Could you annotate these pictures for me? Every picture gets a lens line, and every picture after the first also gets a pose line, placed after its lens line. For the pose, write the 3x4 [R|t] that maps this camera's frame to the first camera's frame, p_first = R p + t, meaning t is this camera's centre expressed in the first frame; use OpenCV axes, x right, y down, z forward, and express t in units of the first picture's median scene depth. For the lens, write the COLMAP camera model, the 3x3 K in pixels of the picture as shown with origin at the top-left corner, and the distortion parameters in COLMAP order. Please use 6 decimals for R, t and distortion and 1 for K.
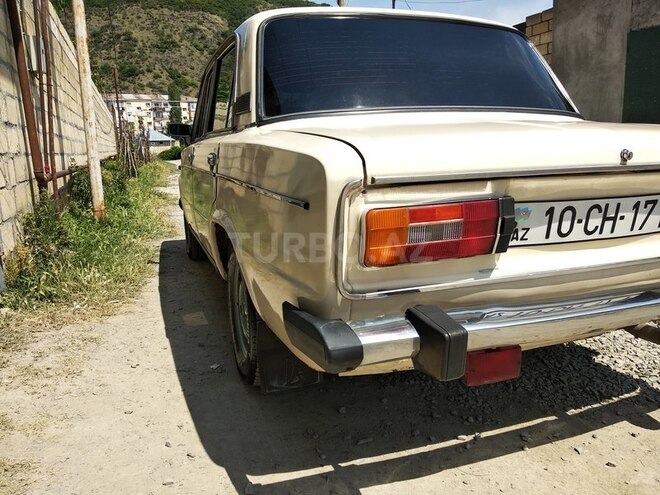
lens RADIAL K [[516.5, 0, 330.0], [0, 516.5, 247.5], [0, 0, 1]] dist [0.040115, -0.064782]
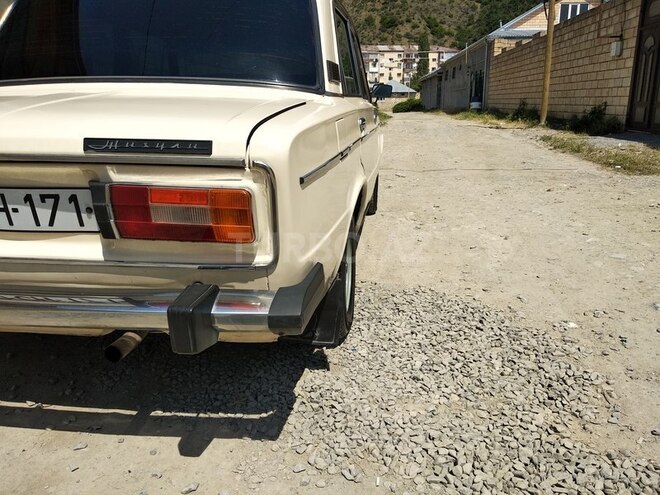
lens RADIAL K [[516.5, 0, 330.0], [0, 516.5, 247.5], [0, 0, 1]] dist [0.040115, -0.064782]
pose [[0.894595, 0.144524, -0.422862, 1.464905], [-0.107061, 0.988016, 0.111185, -0.154708], [0.433863, -0.054194, 0.899347, 0.412513]]
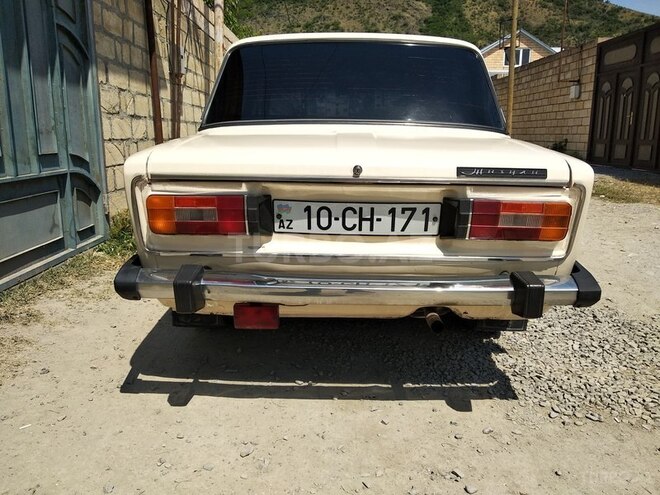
lens RADIAL K [[516.5, 0, 330.0], [0, 516.5, 247.5], [0, 0, 1]] dist [0.040115, -0.064782]
pose [[0.935517, 0.109716, -0.335813, 0.880185], [-0.101959, 0.993956, 0.040704, -0.029499], [0.338249, -0.003840, 0.941049, -0.210241]]
